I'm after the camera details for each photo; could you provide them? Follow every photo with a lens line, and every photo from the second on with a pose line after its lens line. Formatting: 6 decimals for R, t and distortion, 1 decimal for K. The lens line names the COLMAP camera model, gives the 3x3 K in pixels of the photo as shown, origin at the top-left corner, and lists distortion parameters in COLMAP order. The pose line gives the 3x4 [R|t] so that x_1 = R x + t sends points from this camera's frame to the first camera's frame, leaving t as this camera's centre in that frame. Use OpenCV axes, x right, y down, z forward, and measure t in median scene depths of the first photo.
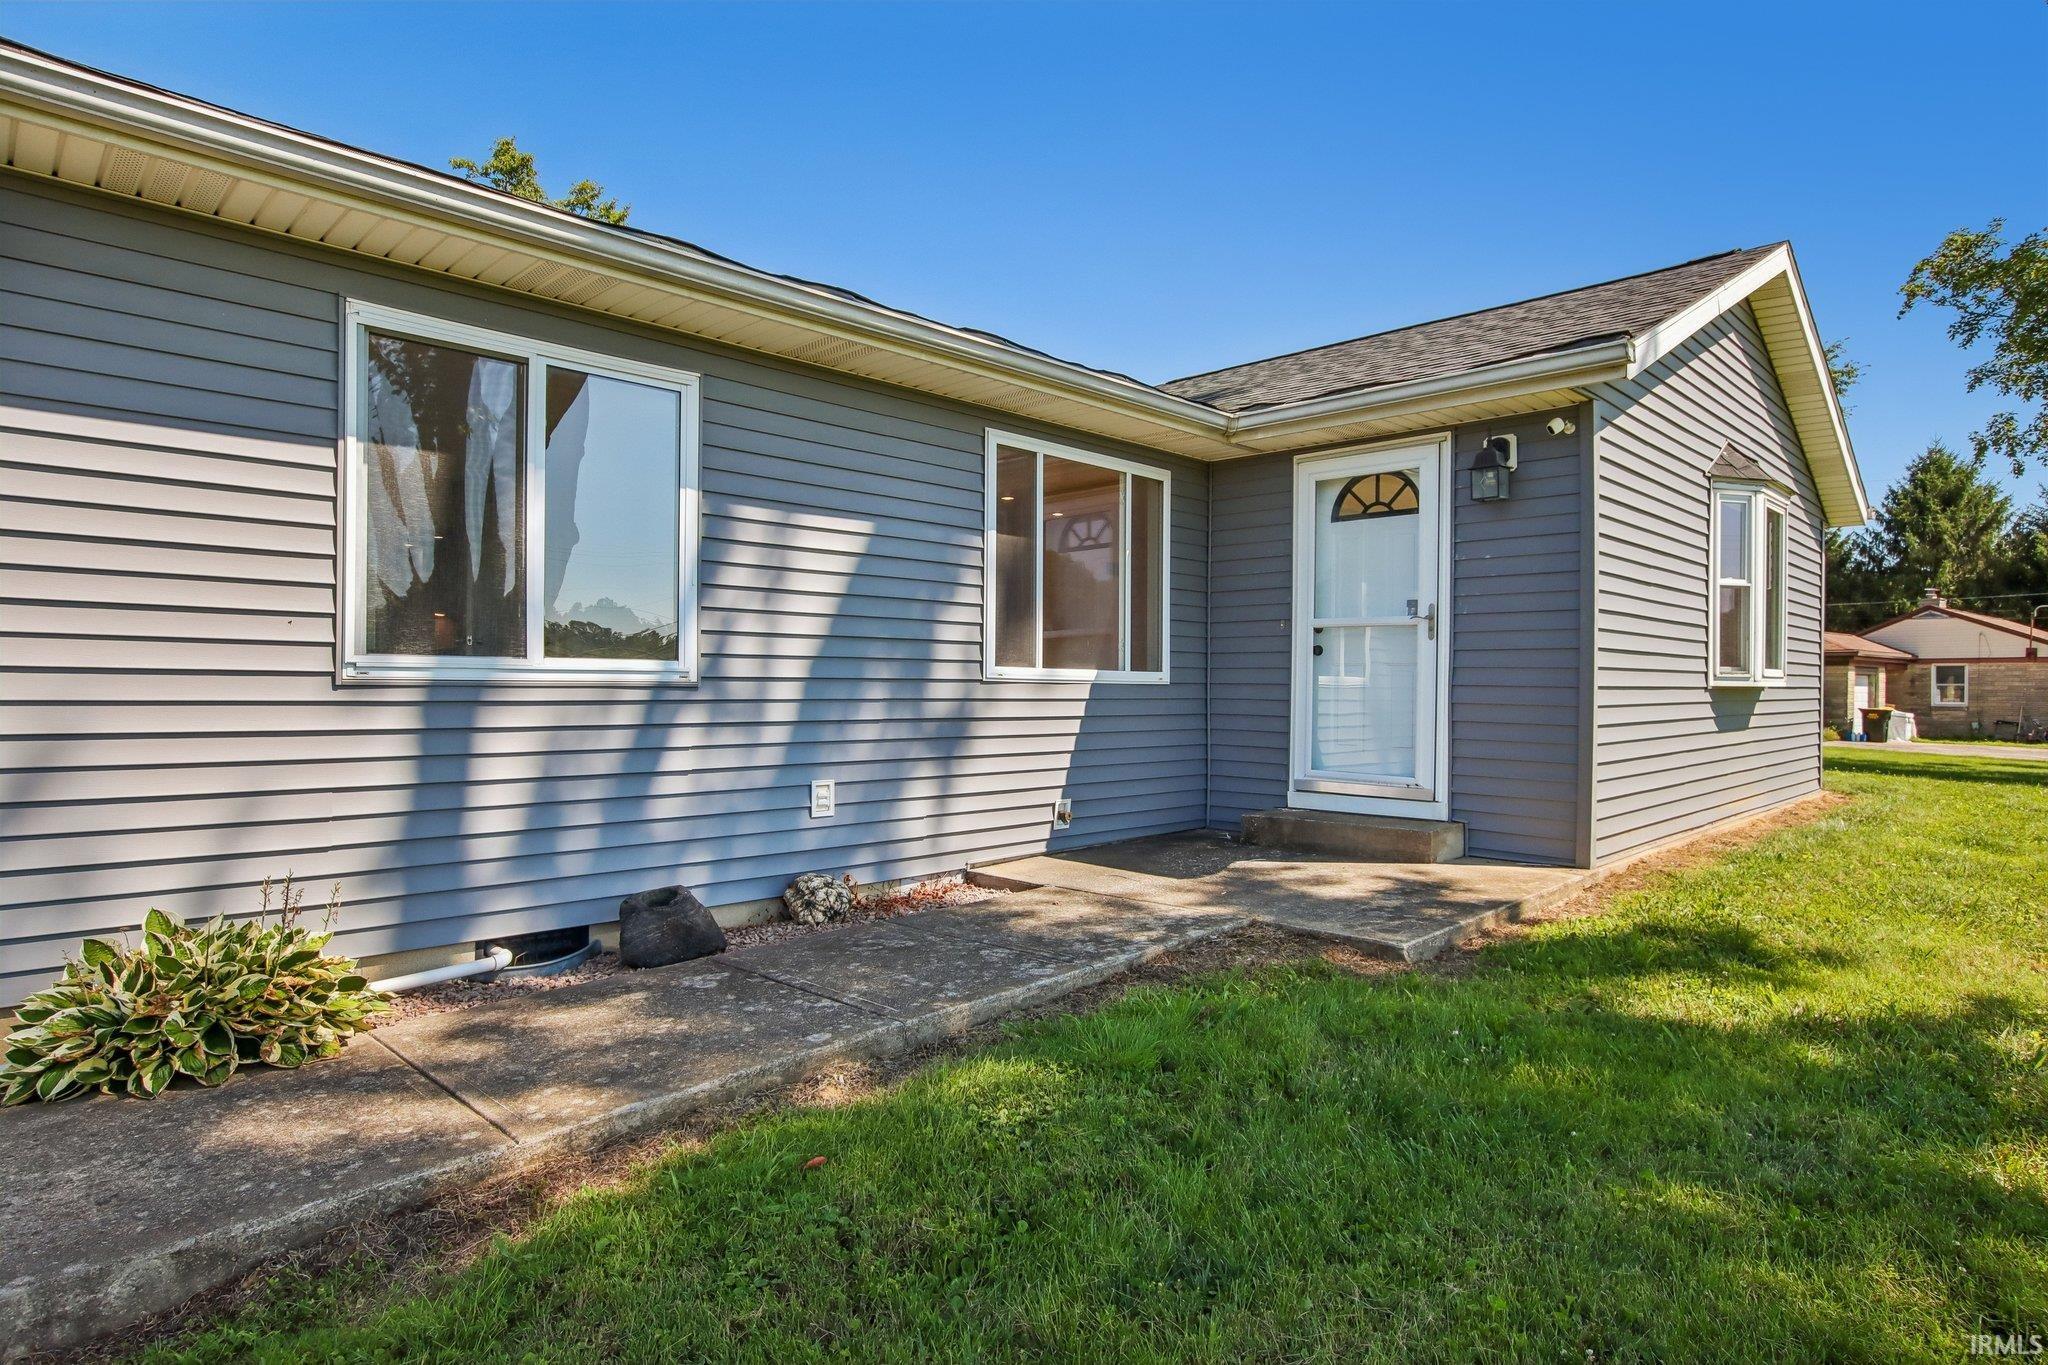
lens RADIAL K [[1124.8, 0, 1014.6], [0, 1124.8, 682.8], [0, 0, 1]] dist [-0.030097, 0.001593]
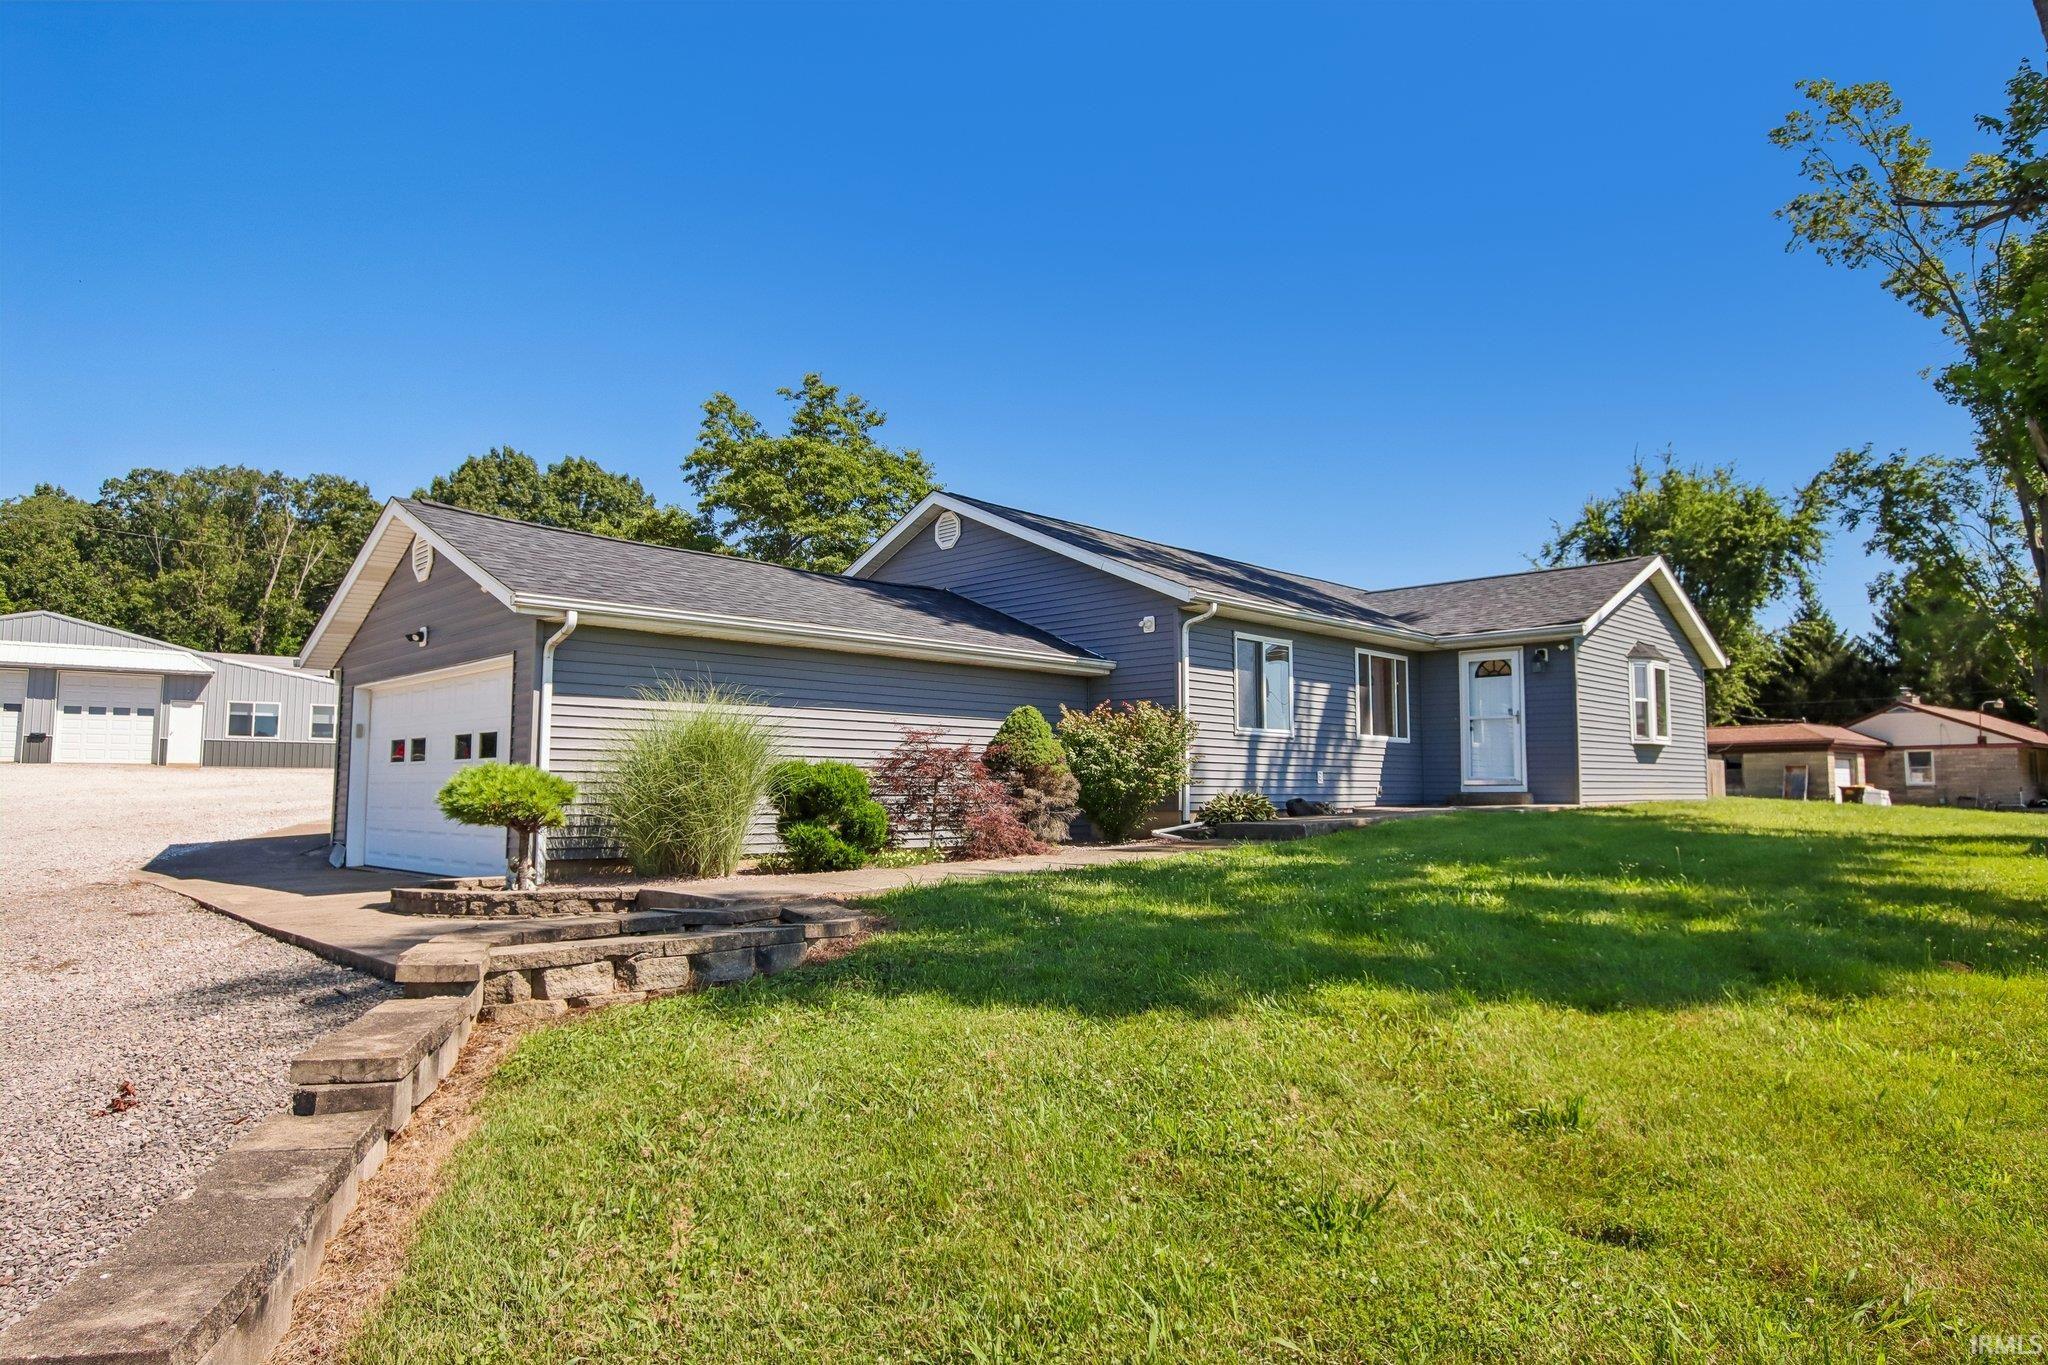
lens RADIAL K [[1237.1, 0, 1032.6], [0, 1237.1, 684.1], [0, 0, 1]] dist [-0.001730, 0.000043]
pose [[0.999808, -0.004367, 0.019123, -0.798796], [0.005962, 0.996433, -0.084173, 0.102719], [-0.018687, 0.084271, 0.996268, -1.826216]]
